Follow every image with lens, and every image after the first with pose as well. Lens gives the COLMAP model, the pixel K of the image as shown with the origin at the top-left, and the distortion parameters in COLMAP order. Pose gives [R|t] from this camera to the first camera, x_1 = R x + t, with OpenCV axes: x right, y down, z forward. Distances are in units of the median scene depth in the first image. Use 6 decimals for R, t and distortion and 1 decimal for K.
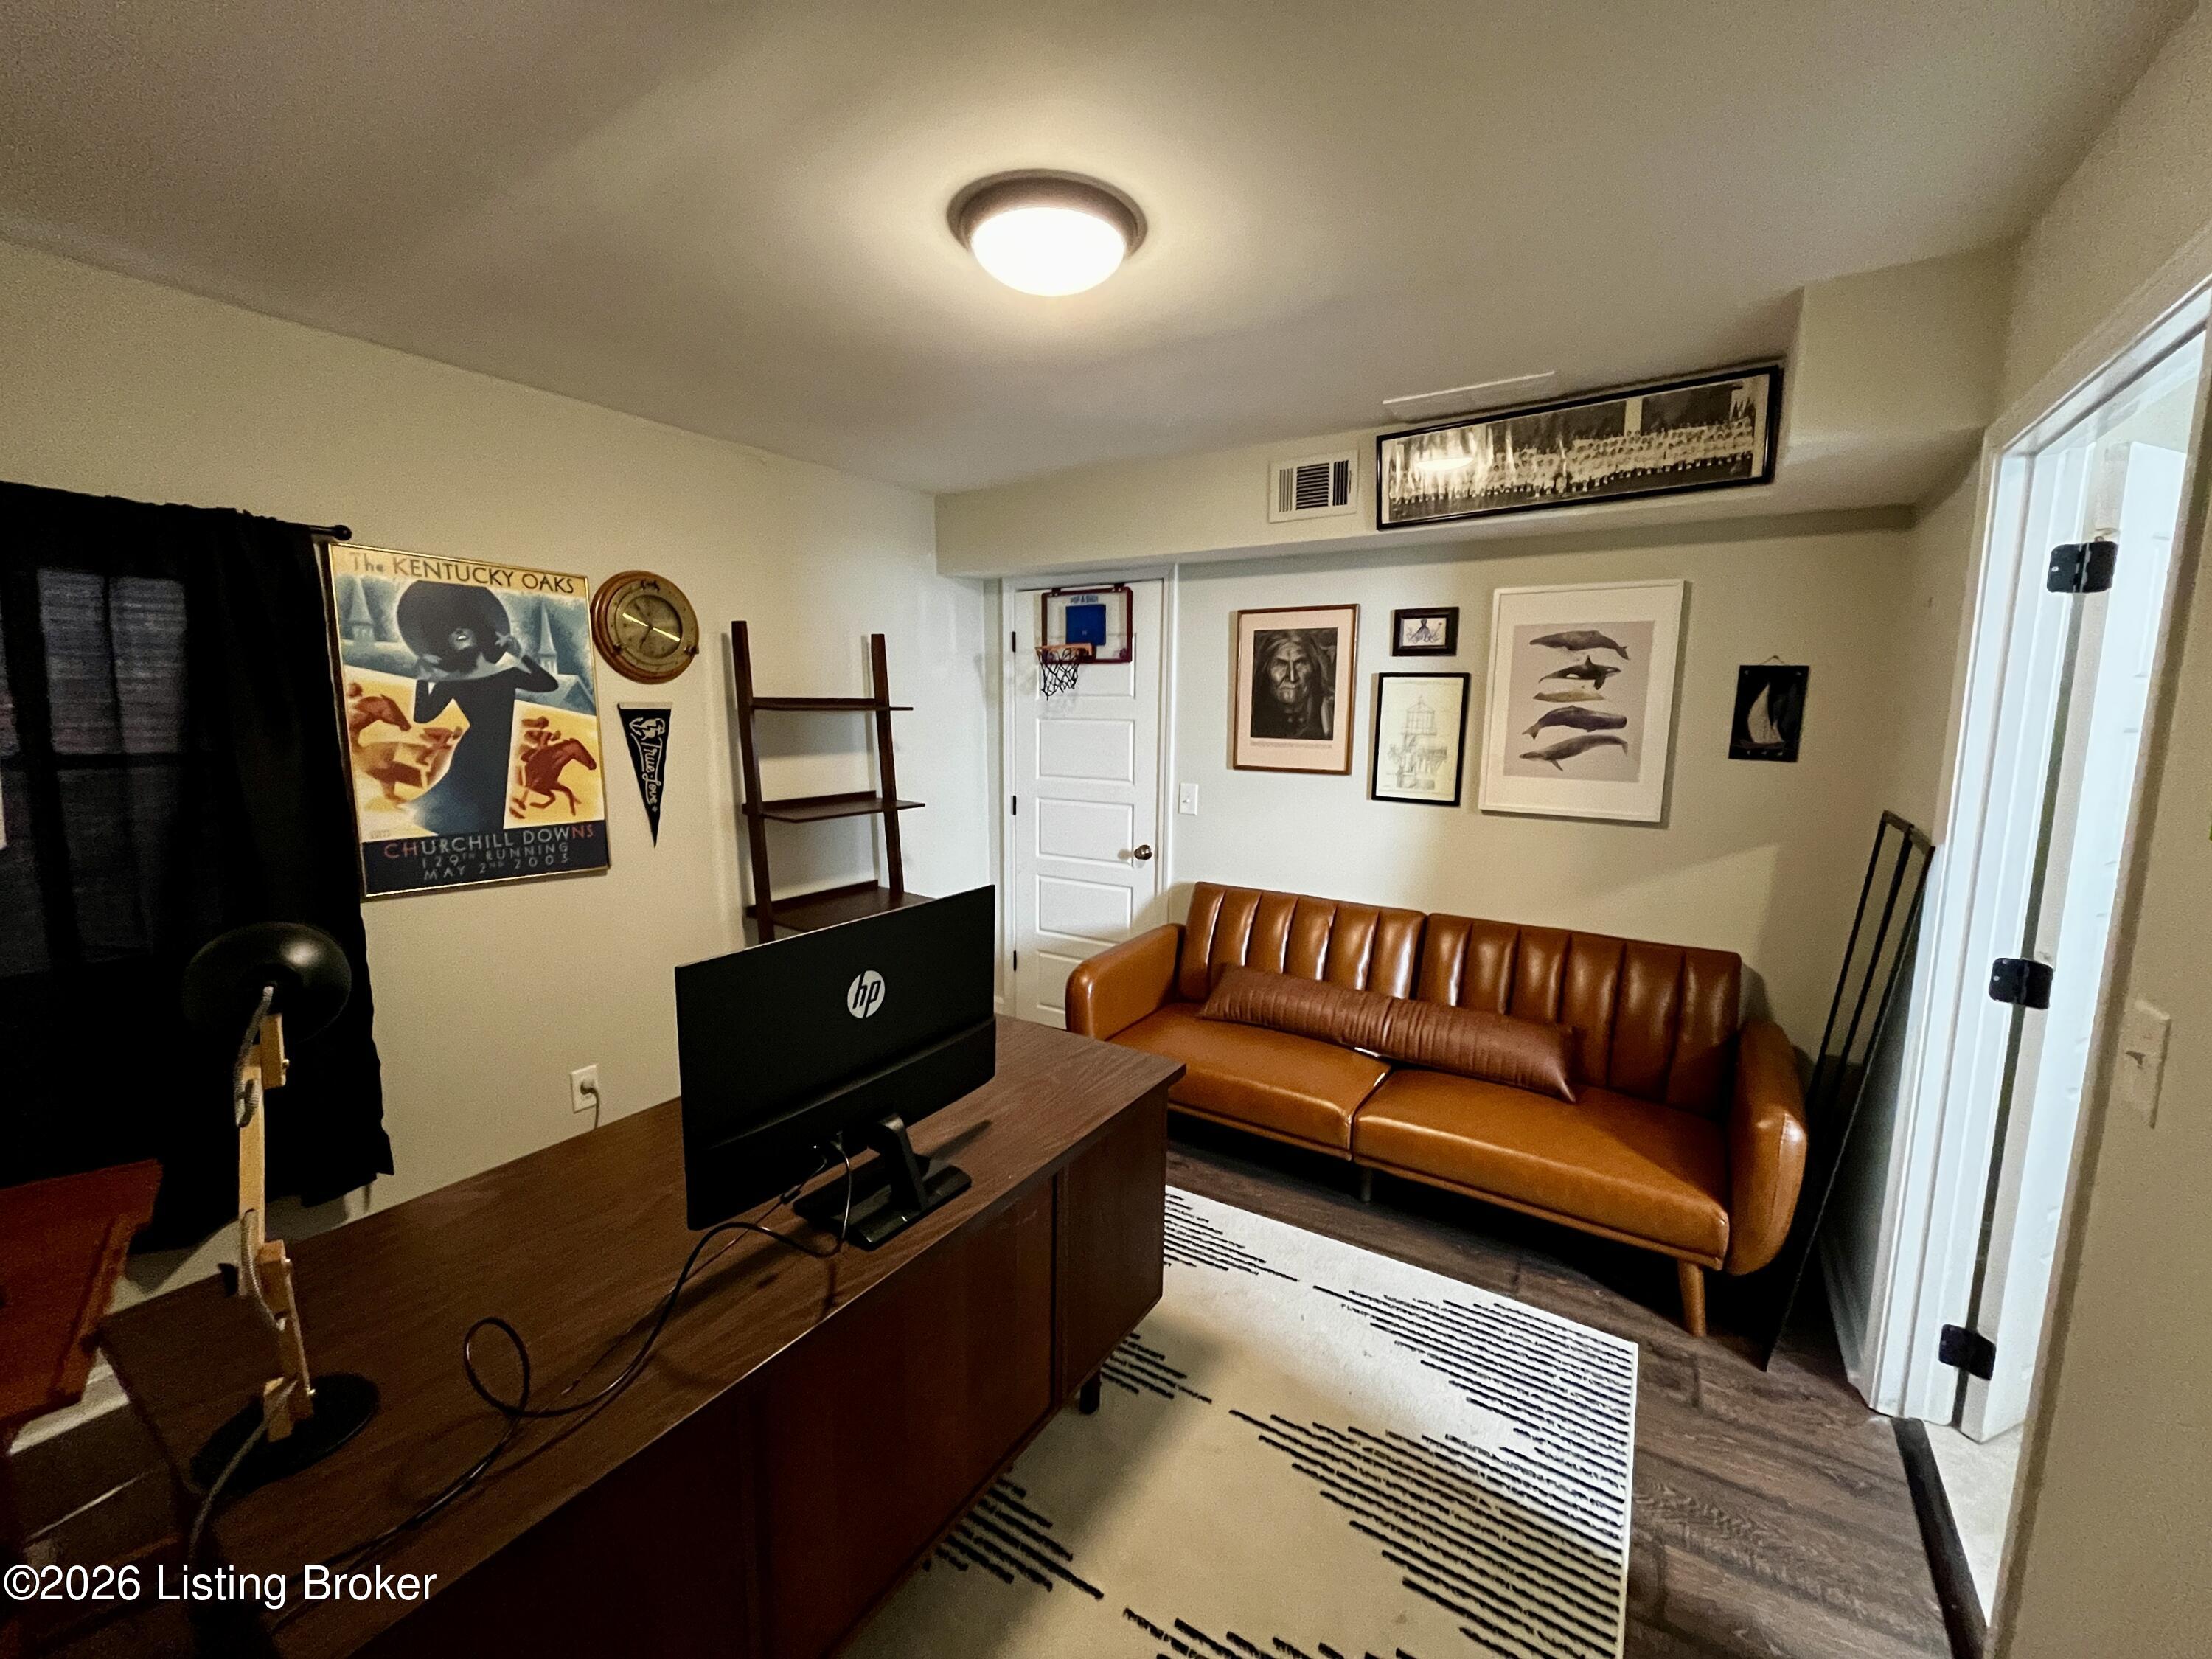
lens RADIAL K [[894.3, 0, 1106.0], [0, 894.3, 829.5], [0, 0, 1]] dist [-0.002475, 0.000122]
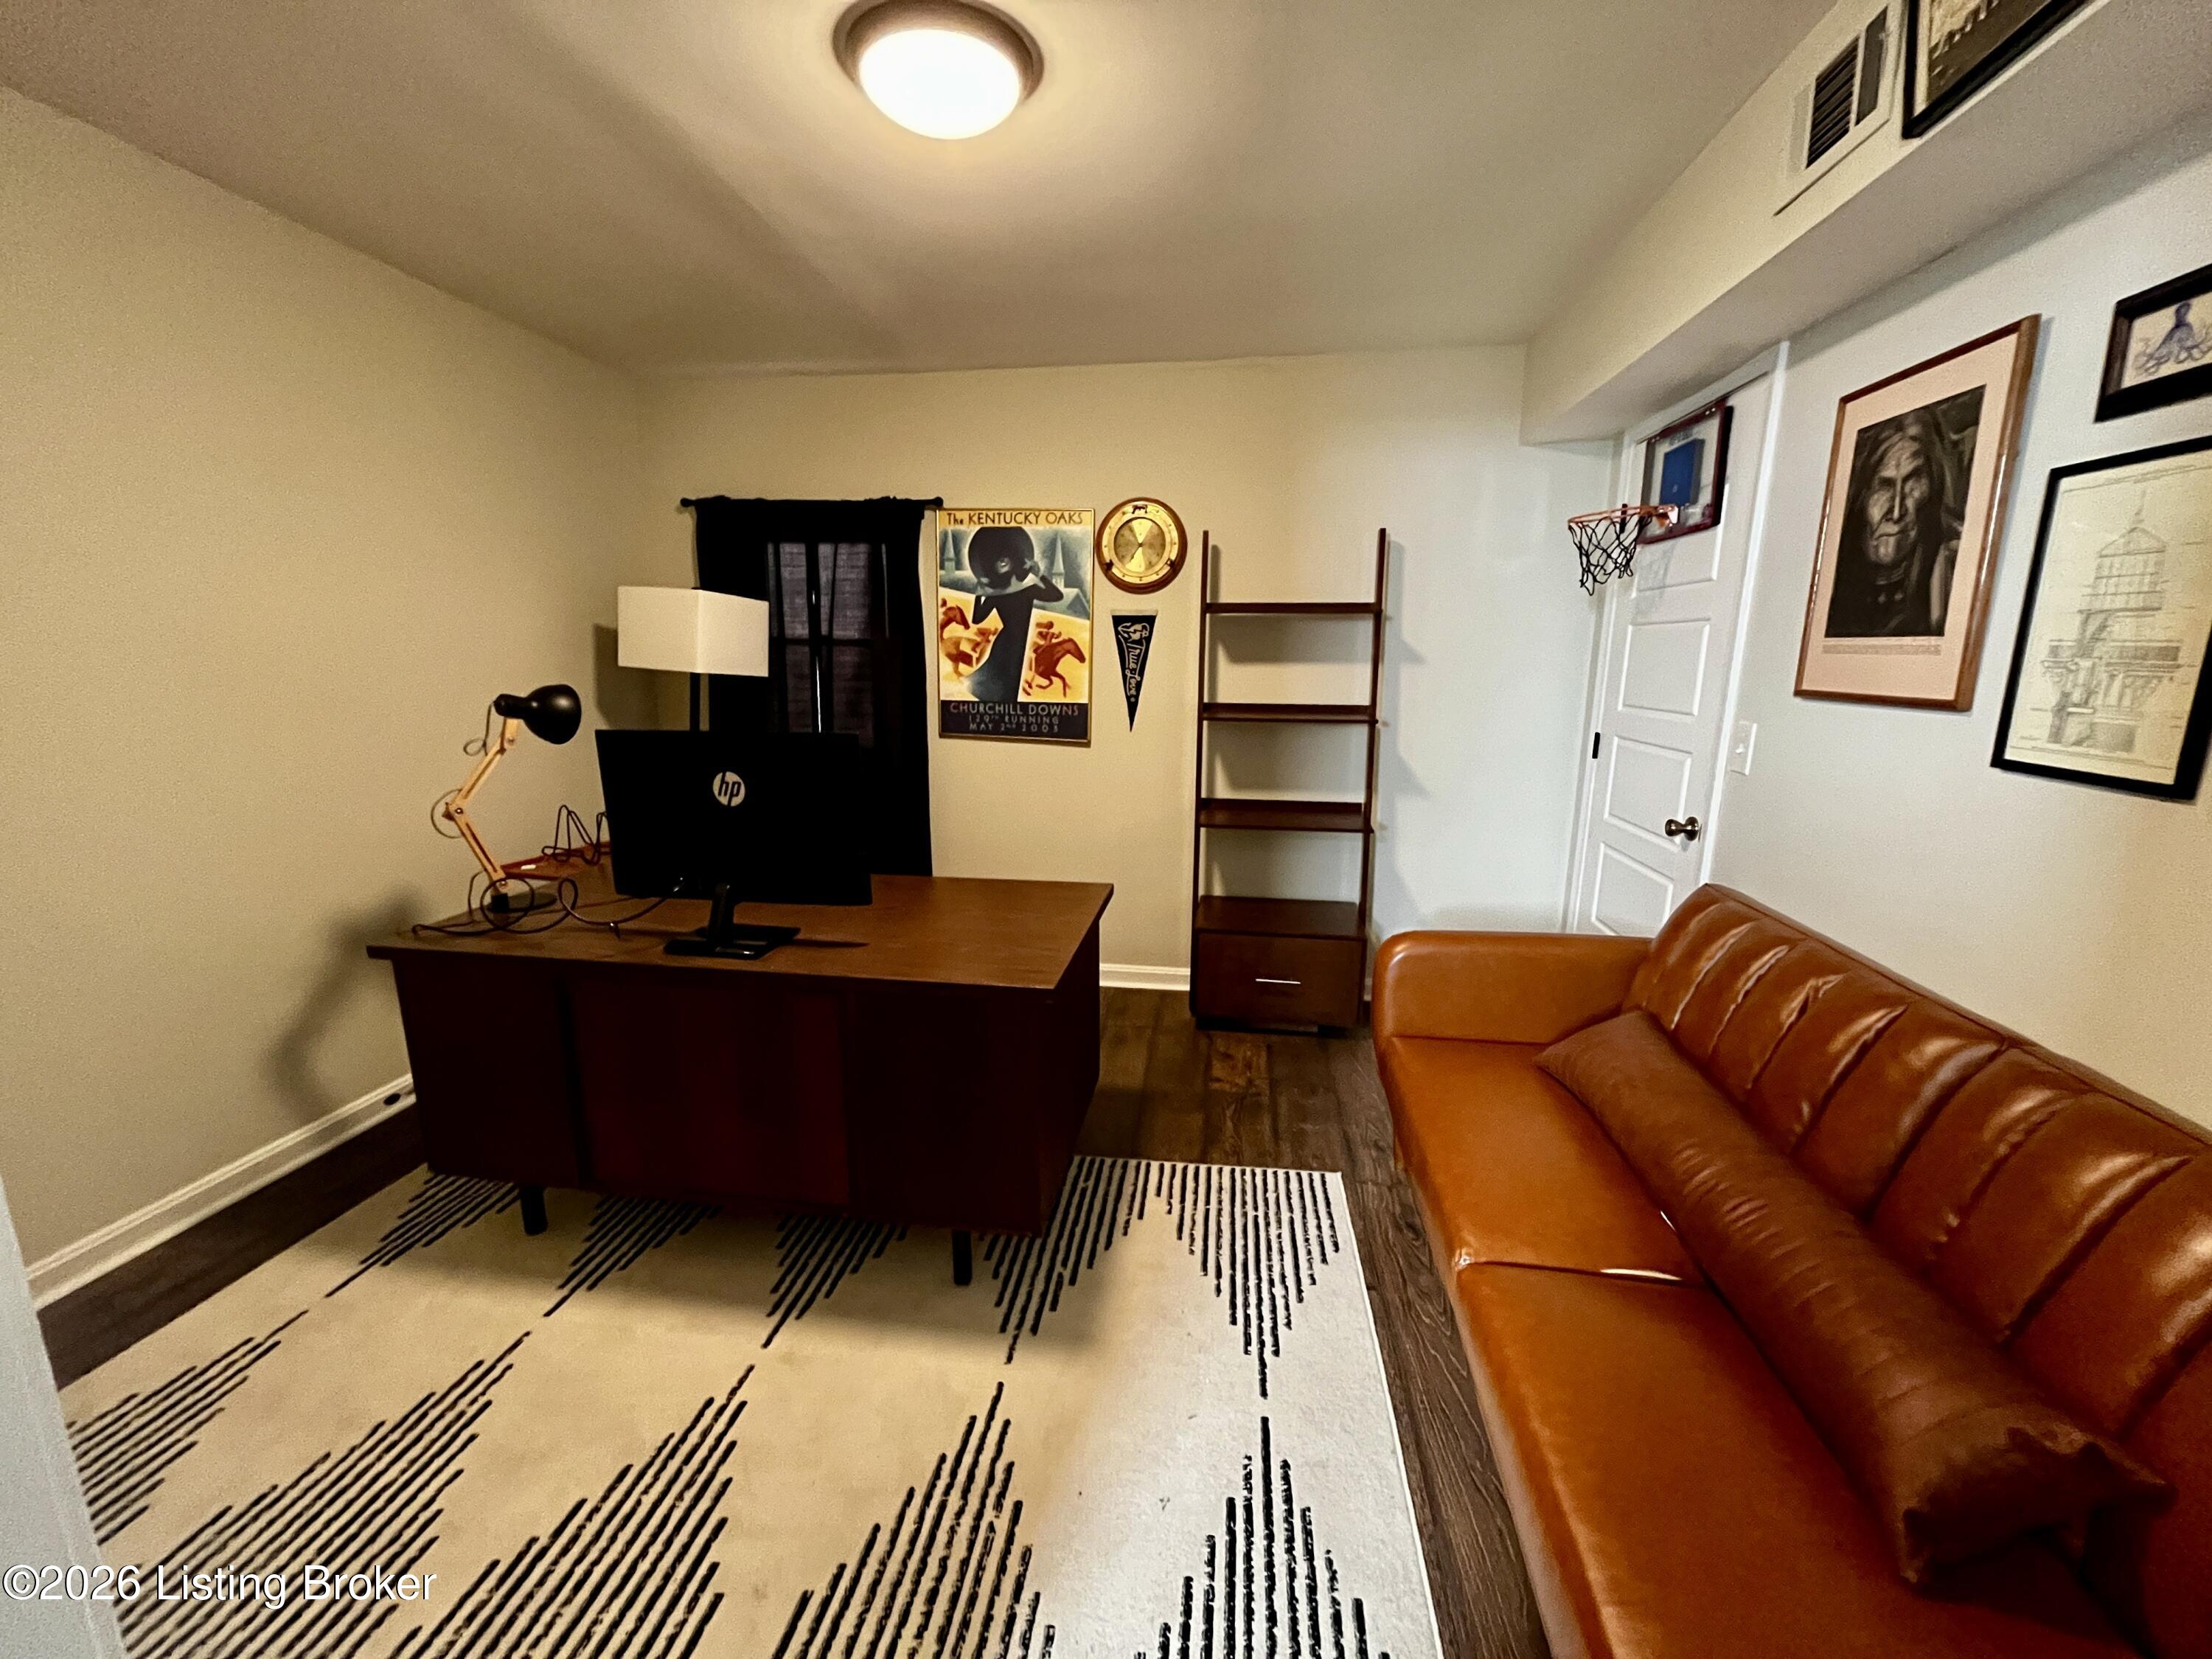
lens RADIAL K [[894.3, 0, 1106.0], [0, 894.3, 829.5], [0, 0, 1]] dist [-0.002475, 0.000122]
pose [[0.405997, 0.173107, -0.897330, 0.679190], [-0.130971, 0.982782, 0.130334, -0.003975], [0.904441, 0.064609, 0.421678, 0.540060]]
